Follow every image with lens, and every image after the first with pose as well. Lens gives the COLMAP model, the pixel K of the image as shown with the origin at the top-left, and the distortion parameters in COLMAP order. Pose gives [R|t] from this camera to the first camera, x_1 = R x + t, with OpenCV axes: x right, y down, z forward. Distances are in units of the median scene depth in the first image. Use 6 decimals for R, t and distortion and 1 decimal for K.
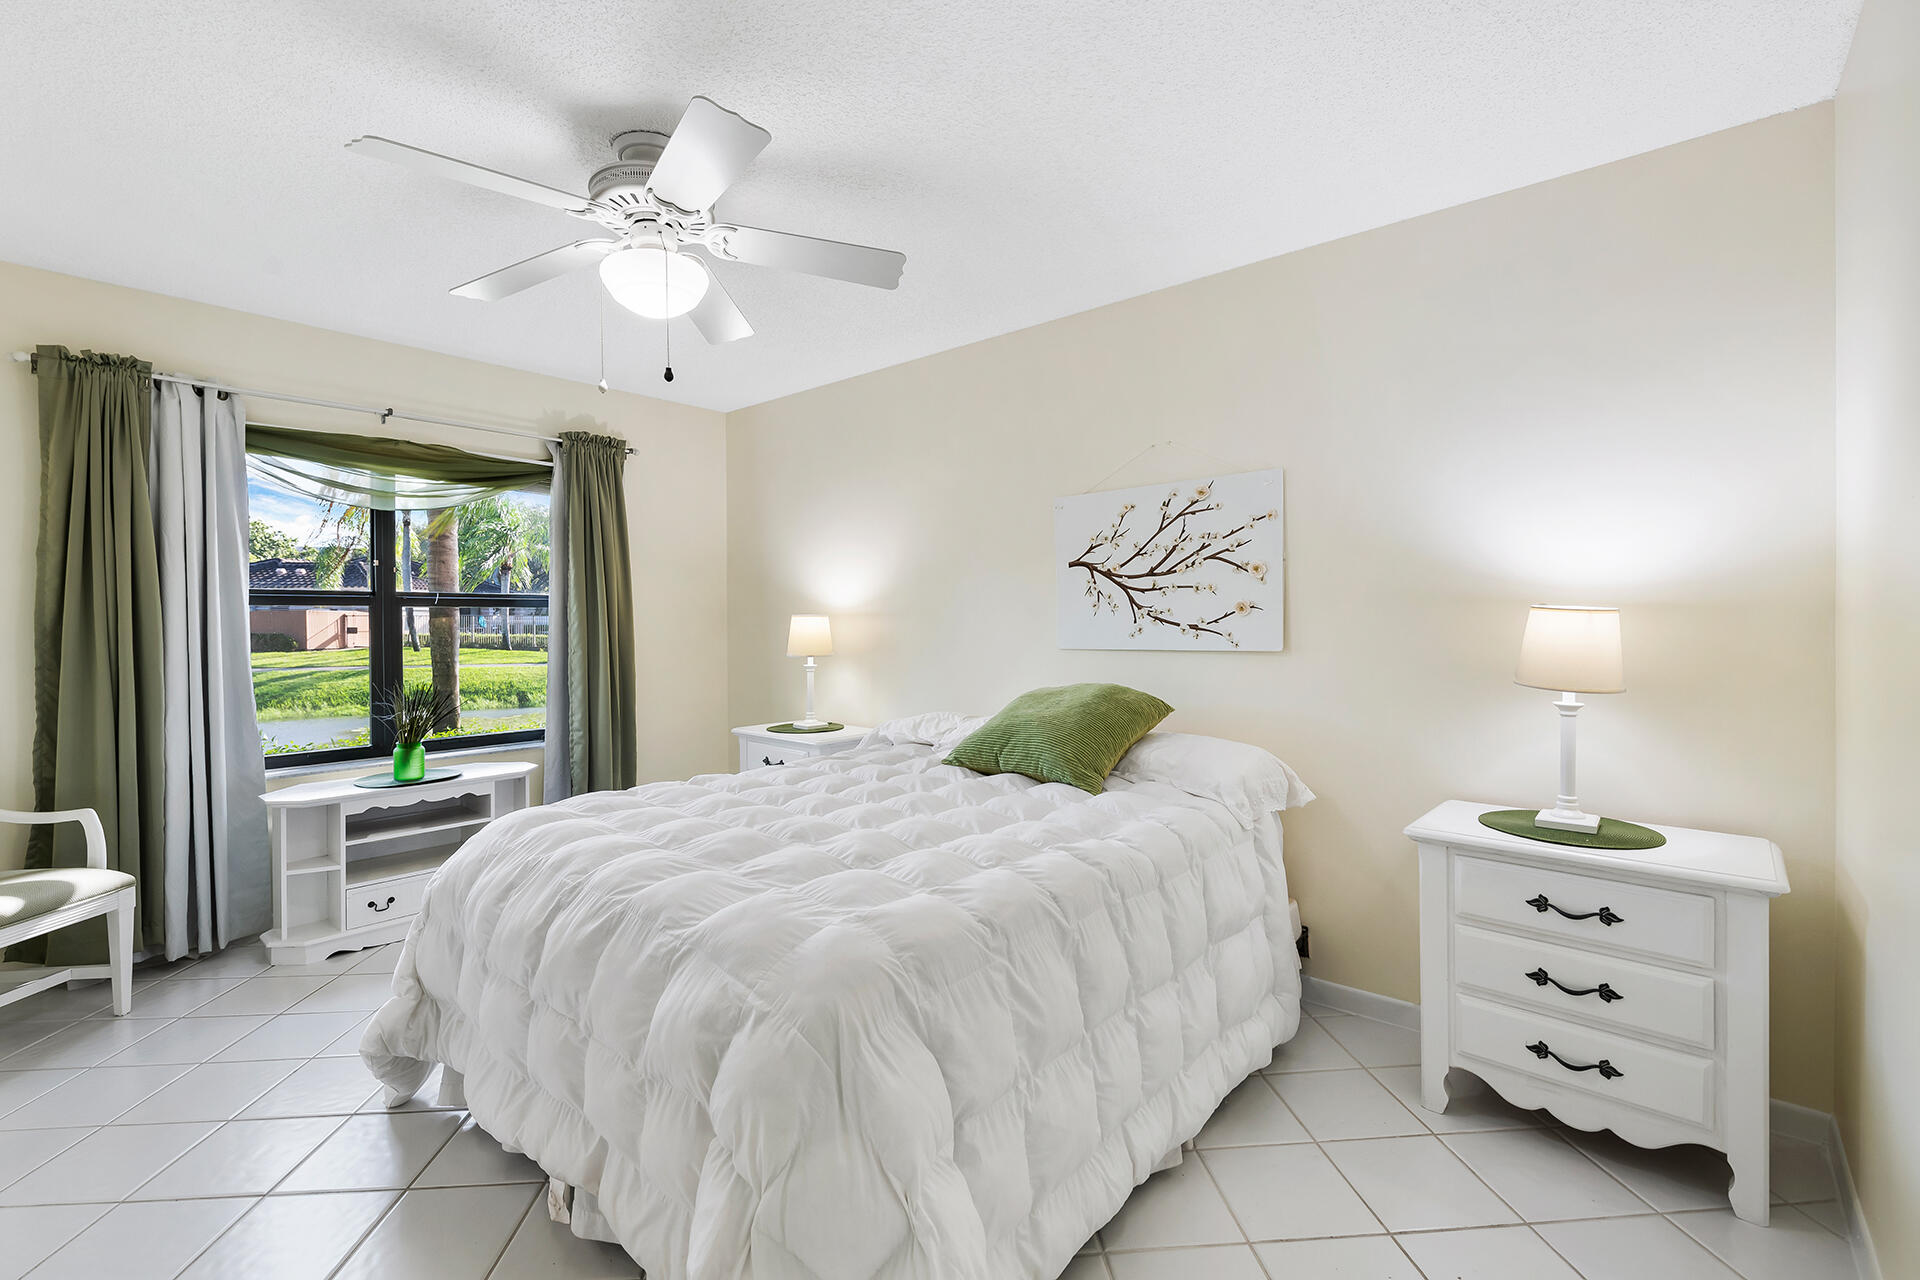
lens RADIAL K [[833.9, 0, 954.3], [0, 833.9, 621.1], [0, 0, 1]] dist [0.001439, -0.000225]
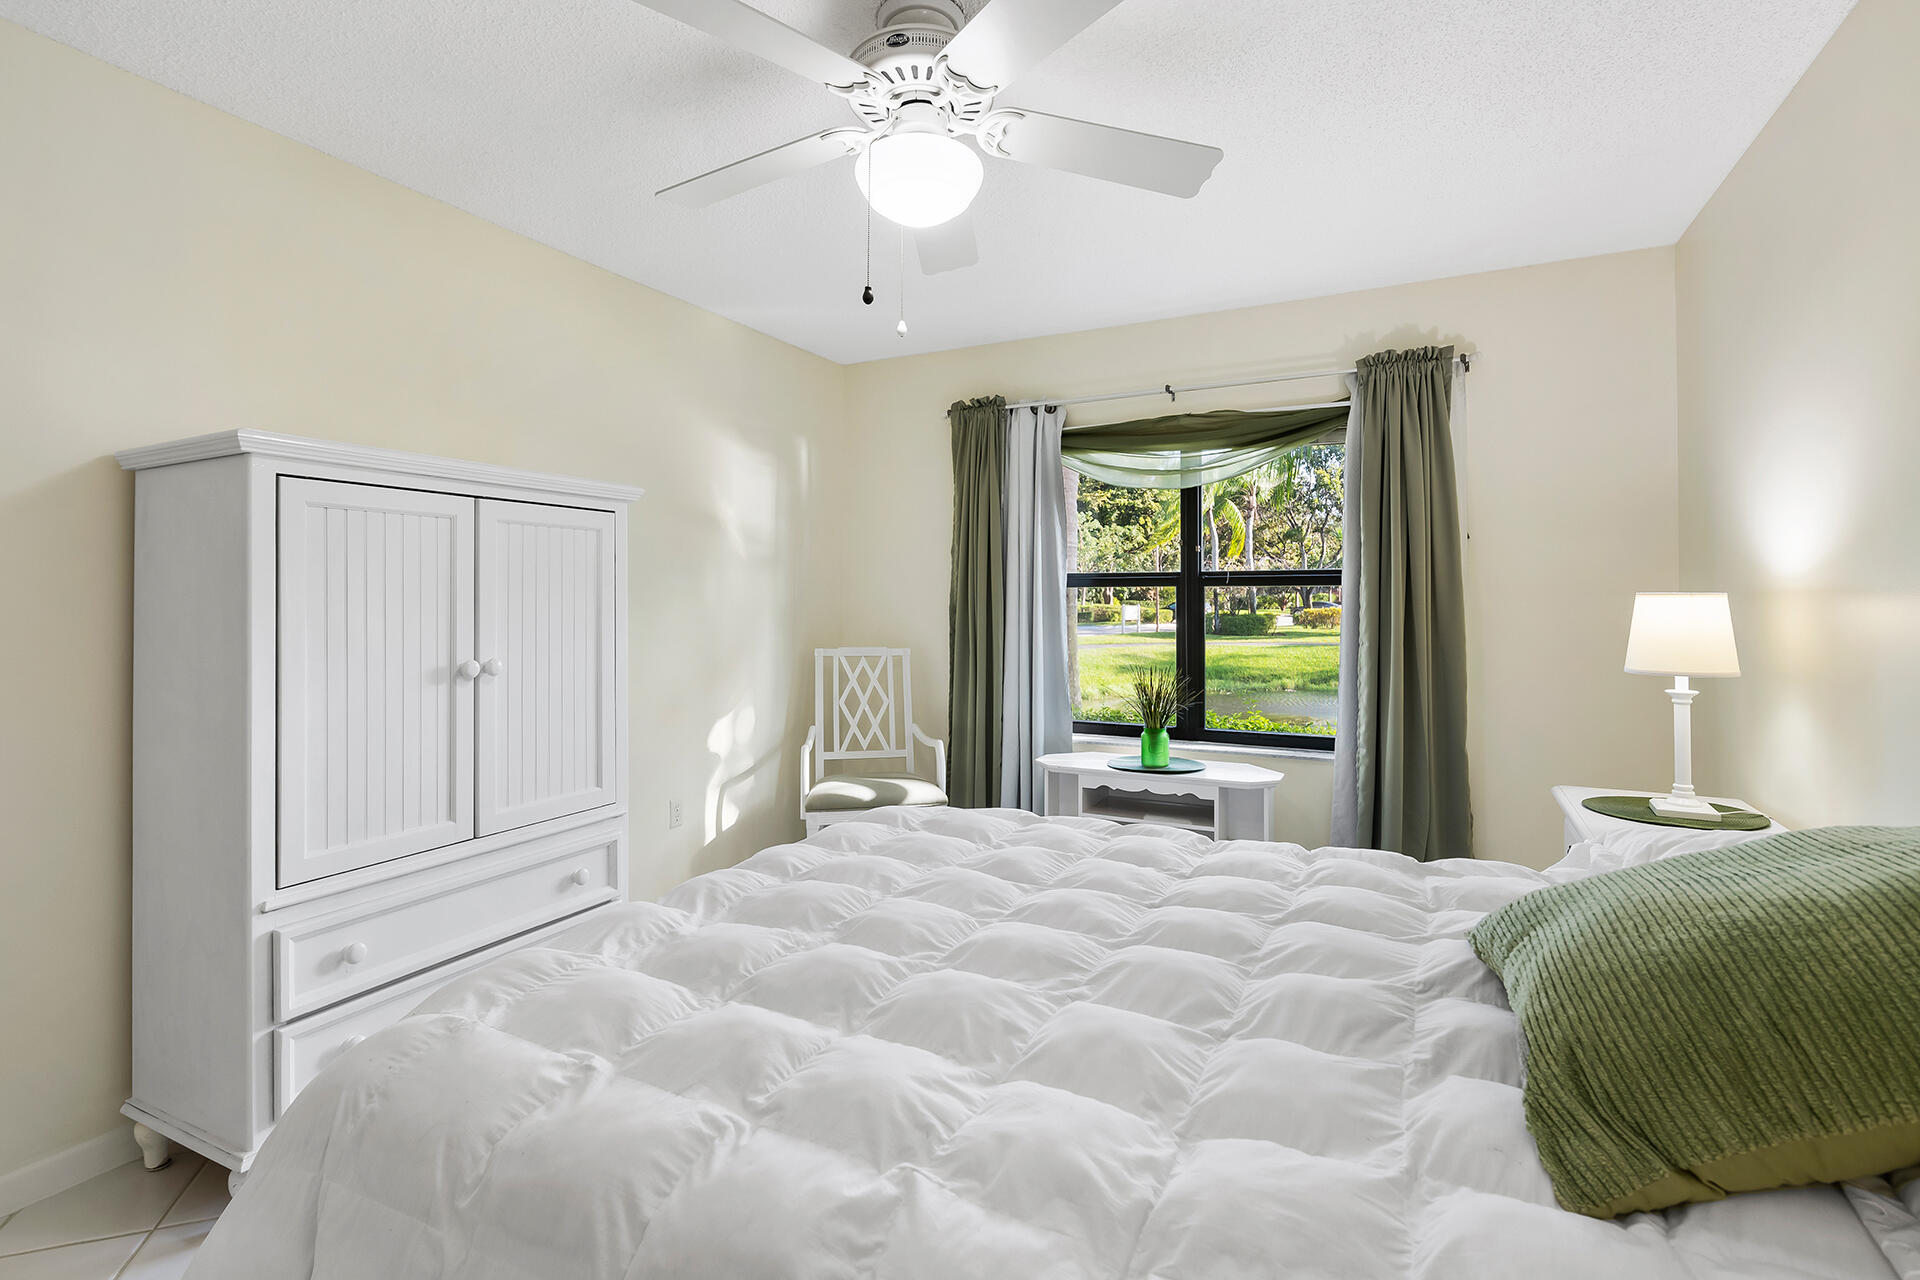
lens RADIAL K [[908.3, 0, 955.8], [0, 908.3, 590.8], [0, 0, 1]] dist [0.001642, 0.000181]
pose [[0.251676, -0.005774, -0.967794, 0.298641], [-0.001384, 0.999979, -0.006326, -0.005588], [0.967811, 0.002931, 0.251663, 0.498012]]
